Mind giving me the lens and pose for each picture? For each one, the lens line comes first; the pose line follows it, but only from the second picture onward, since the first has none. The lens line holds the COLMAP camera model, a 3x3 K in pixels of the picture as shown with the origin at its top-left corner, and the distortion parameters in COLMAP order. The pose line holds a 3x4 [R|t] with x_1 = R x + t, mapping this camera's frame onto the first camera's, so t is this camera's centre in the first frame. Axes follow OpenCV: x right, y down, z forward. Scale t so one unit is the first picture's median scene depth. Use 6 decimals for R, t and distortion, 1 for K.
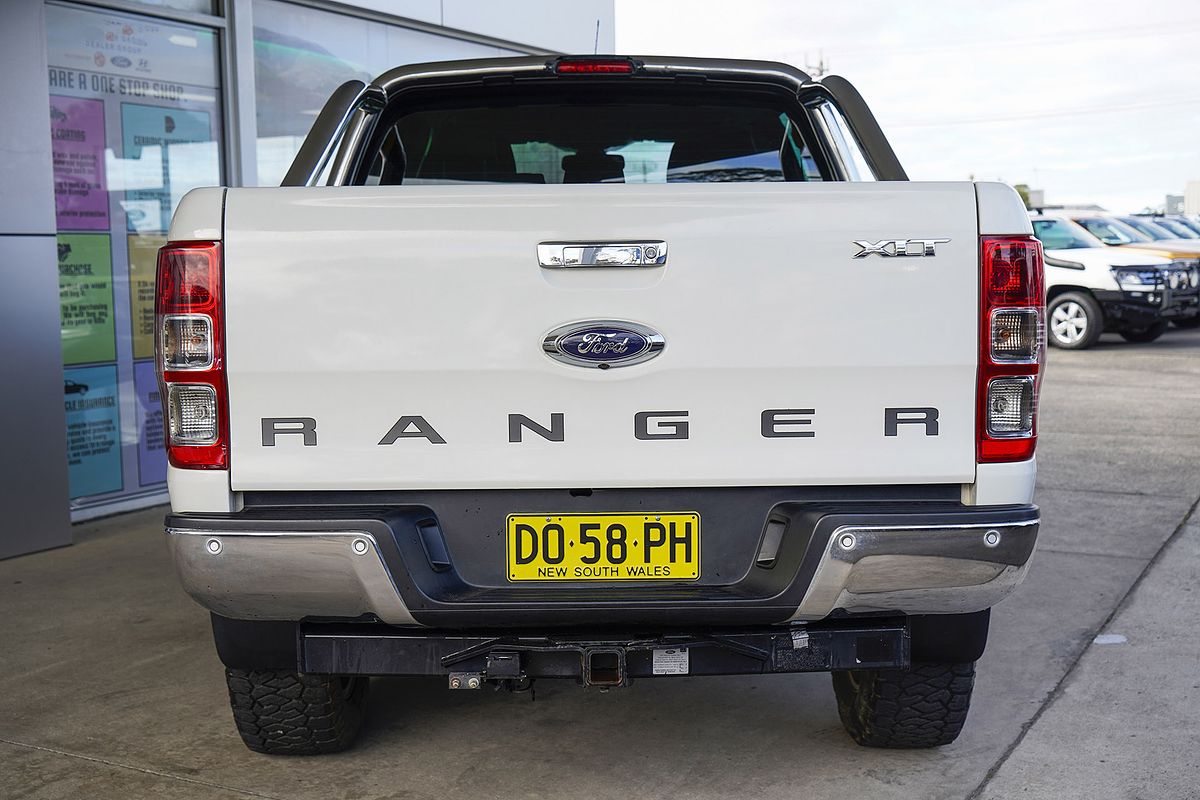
lens RADIAL K [[1470.9, 0, 601.5], [0, 1470.9, 398.4], [0, 0, 1]] dist [0.028320, 0.000000]
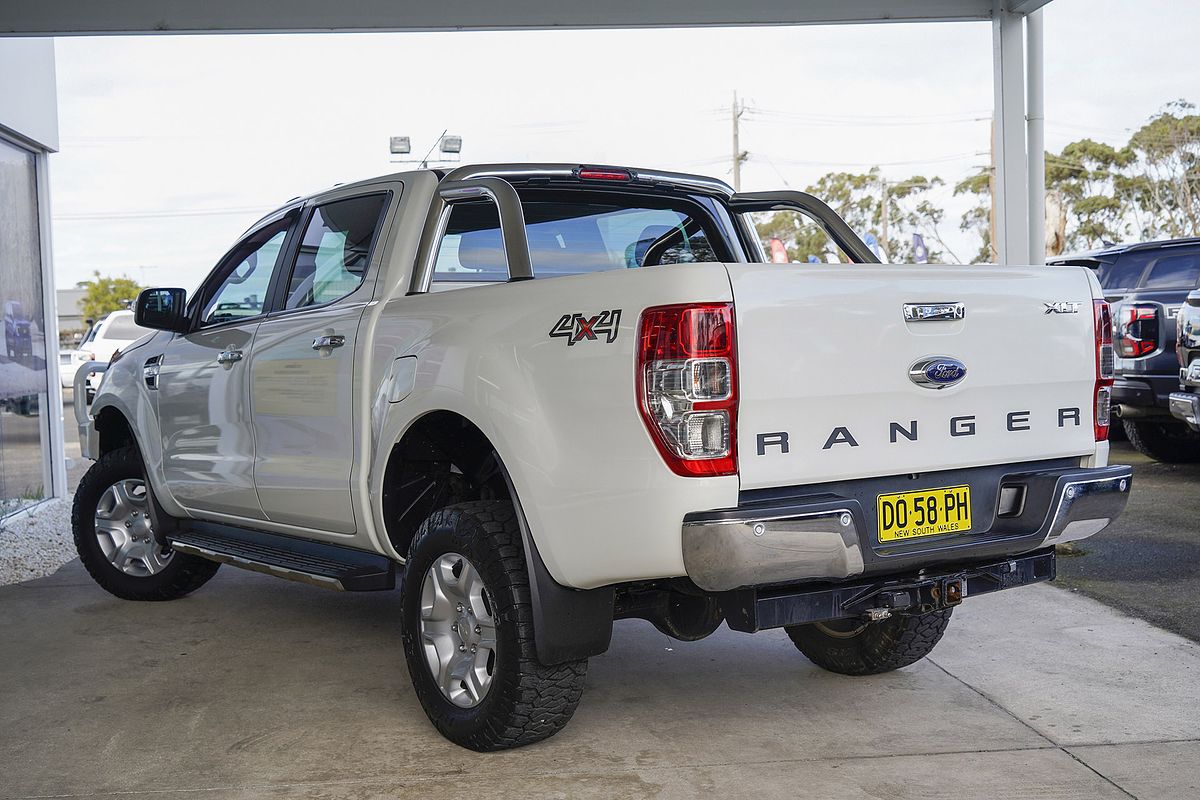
lens RADIAL K [[1470.9, 0, 593.3], [0, 1470.9, 389.3], [0, 0, 1]] dist [0.028320, 0.000000]
pose [[0.825679, -0.031081, 0.563283, -1.084988], [0.070006, 0.996408, -0.047637, 0.025615], [-0.559779, 0.078766, 0.824890, -0.025031]]
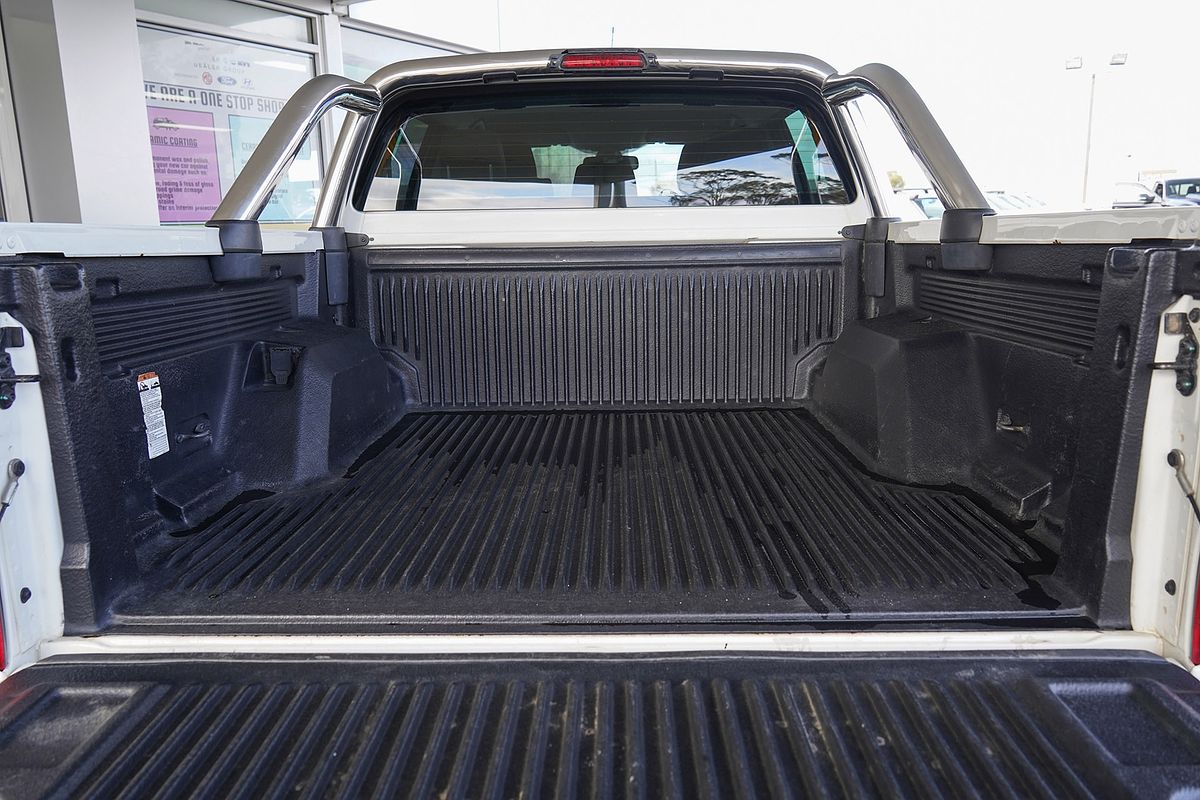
lens RADIAL K [[906.0, 0, 599.1], [0, 906.0, 396.6], [0, 0, 1]] dist [0.024783, 0.003491]
pose [[0.999480, 0.000761, -0.032235, 0.017562], [0.002369, 0.995286, 0.096956, -0.105775], [0.032157, -0.096981, 0.994767, 0.615439]]
